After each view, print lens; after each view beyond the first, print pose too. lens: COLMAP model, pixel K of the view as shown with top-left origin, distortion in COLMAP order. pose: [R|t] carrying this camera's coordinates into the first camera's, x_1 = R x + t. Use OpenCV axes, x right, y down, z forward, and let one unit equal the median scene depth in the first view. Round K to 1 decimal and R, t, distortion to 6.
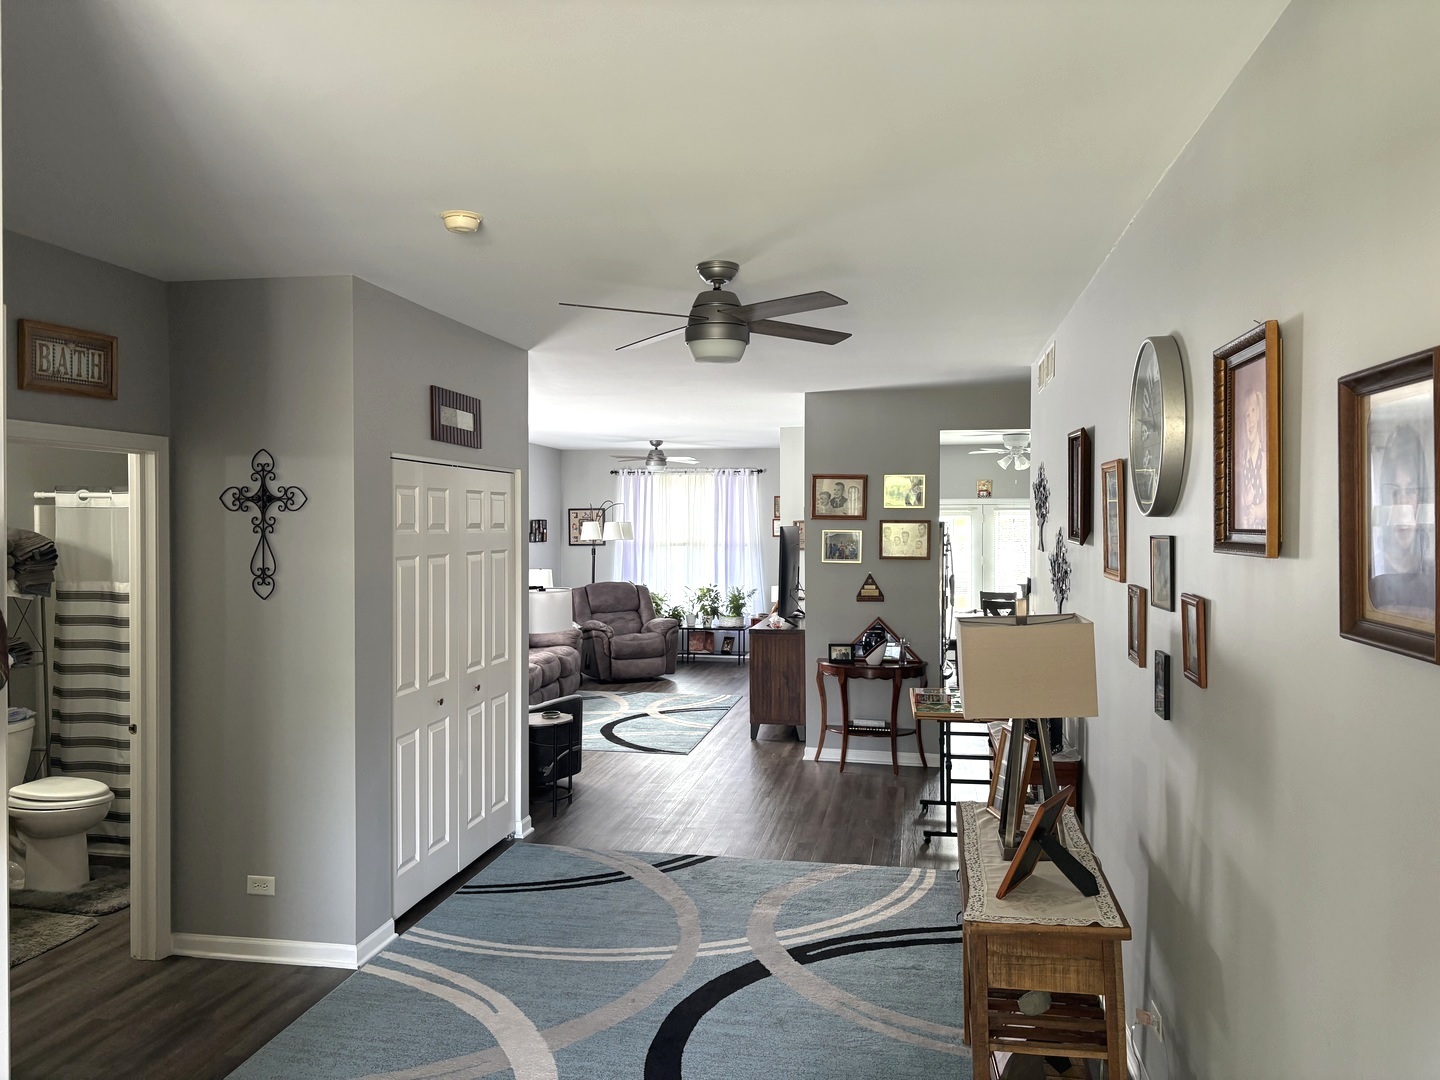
lens RADIAL K [[1087.1, 0, 725.1], [0, 1087.1, 540.3], [0, 0, 1]] dist [0.048921, -0.049314]
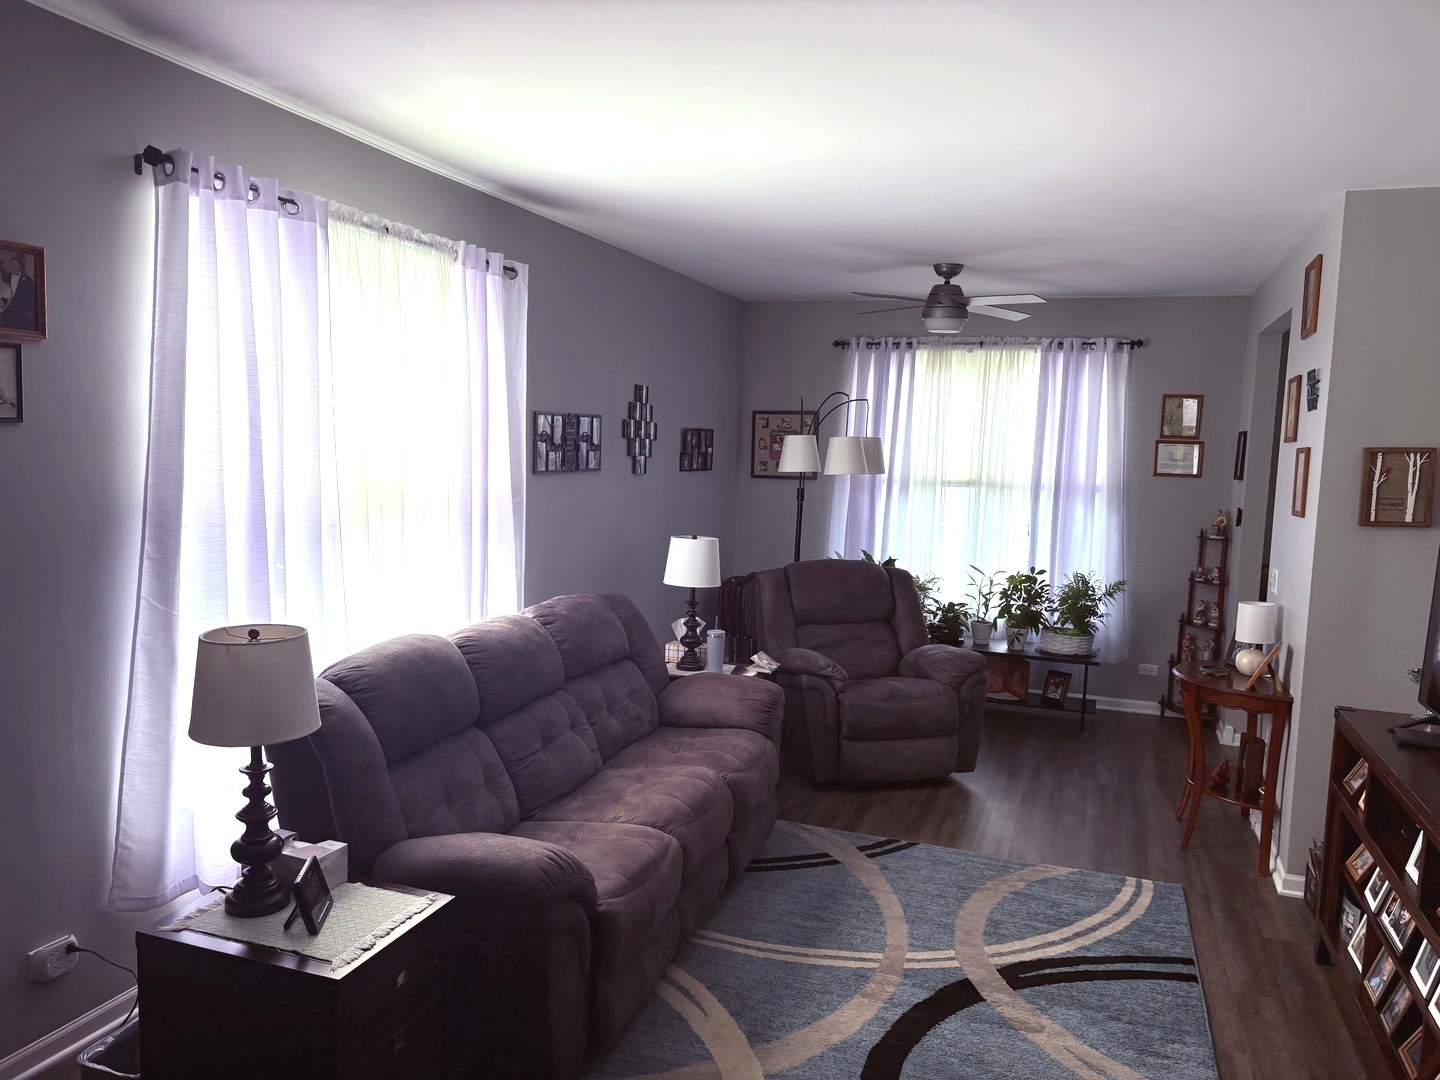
lens RADIAL K [[1087.1, 0, 706.5], [0, 1087.1, 554.4], [0, 0, 1]] dist [0.048921, -0.049314]
pose [[0.984774, 0.049328, -0.166693, -0.076531], [-0.034301, 0.995181, 0.091854, -0.006729], [0.170421, -0.084738, 0.981721, 0.478212]]
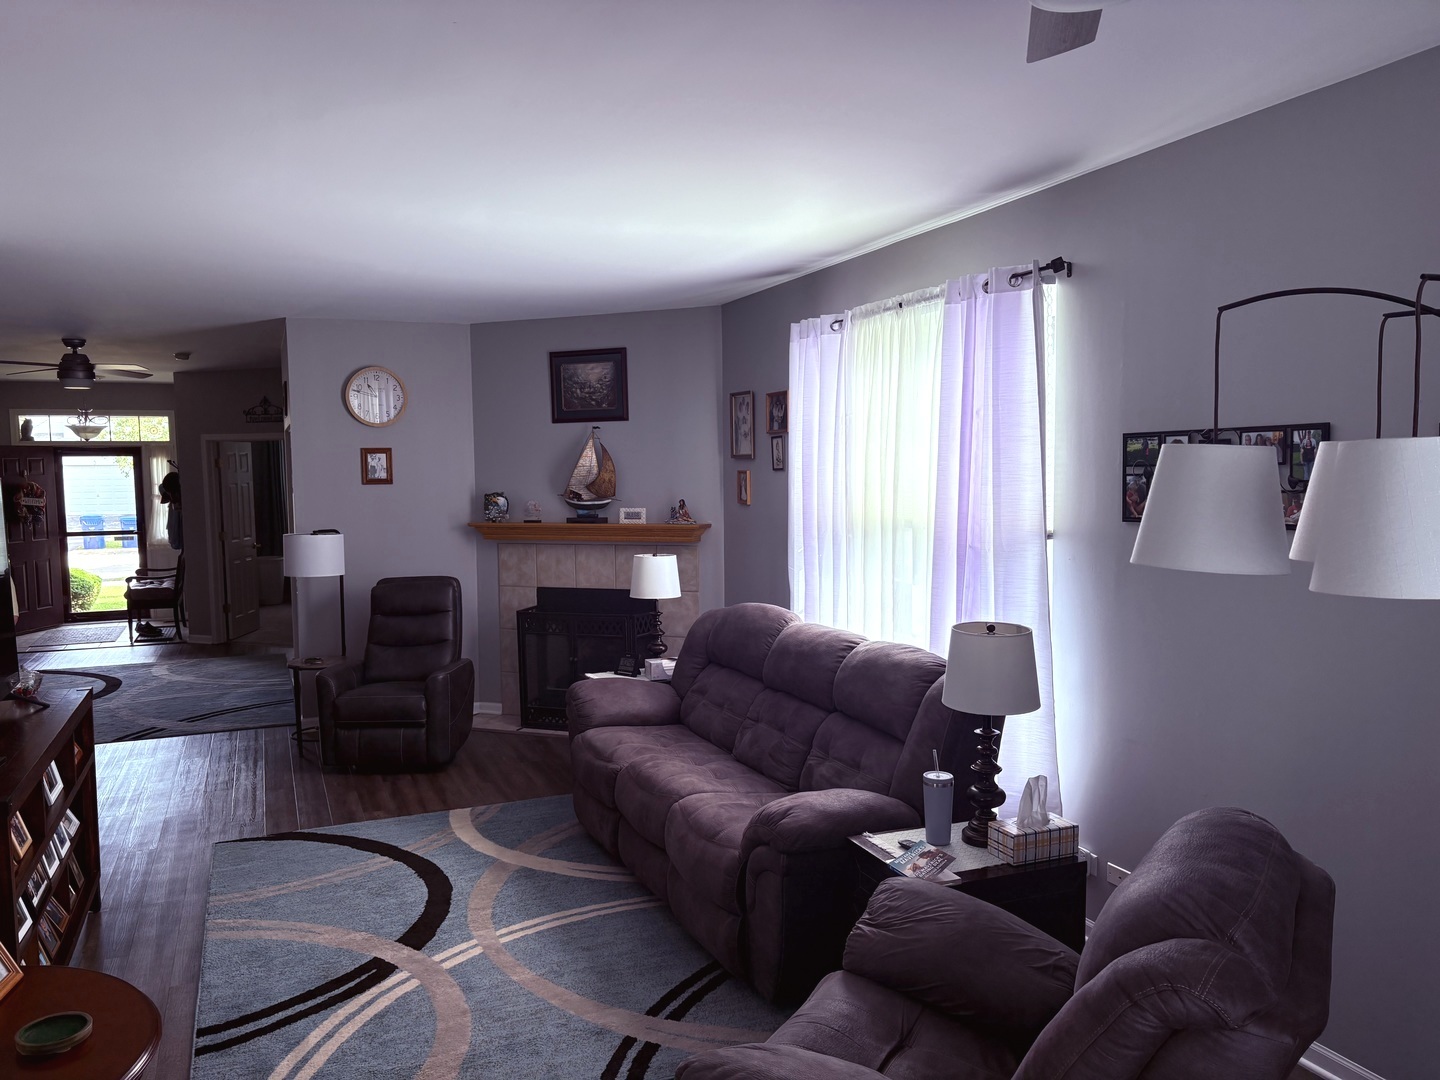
lens RADIAL K [[1087.1, 0, 705.6], [0, 1087.1, 559.7], [0, 0, 1]] dist [0.048921, -0.049314]
pose [[-0.845361, 0.052199, -0.531639, 0.031219], [0.000507, 0.995292, 0.096916, -0.014545], [0.534195, 0.081659, -0.841408, 1.016224]]
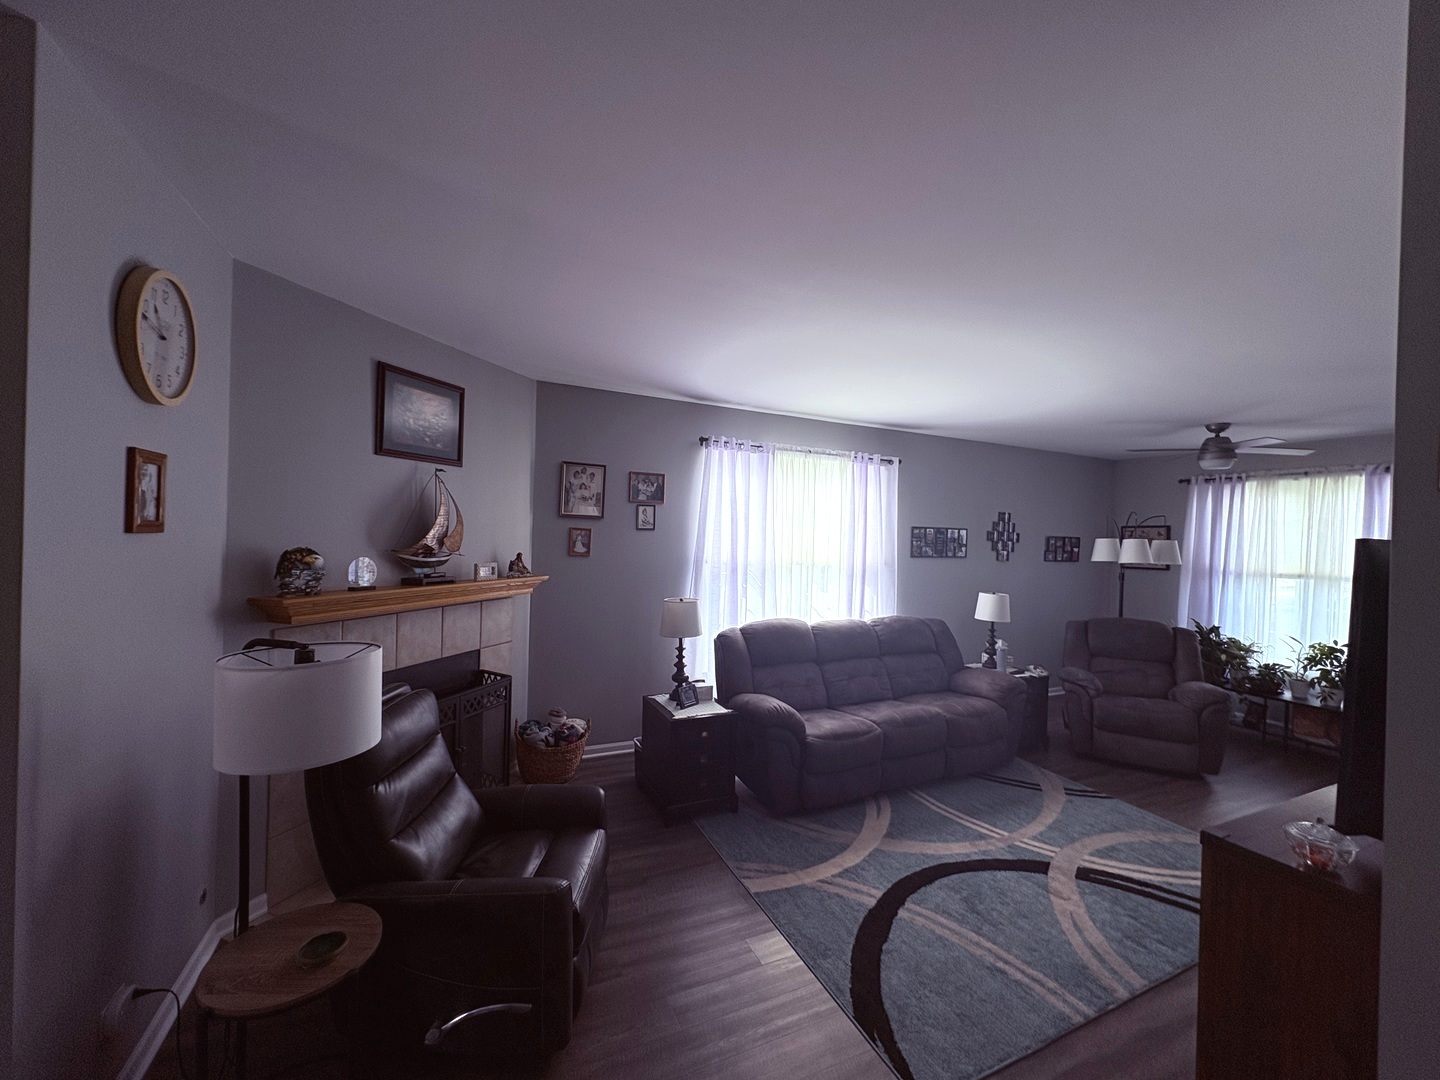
lens RADIAL K [[573.6, 0, 720.5], [0, 573.6, 541.1], [0, 0, 1]] dist [0.003508, -0.001523]
pose [[0.574259, 0.023956, -0.818323, 0.053441], [-0.043069, 0.999072, -0.000977, -0.002897], [0.817540, 0.035805, 0.574758, 0.500077]]
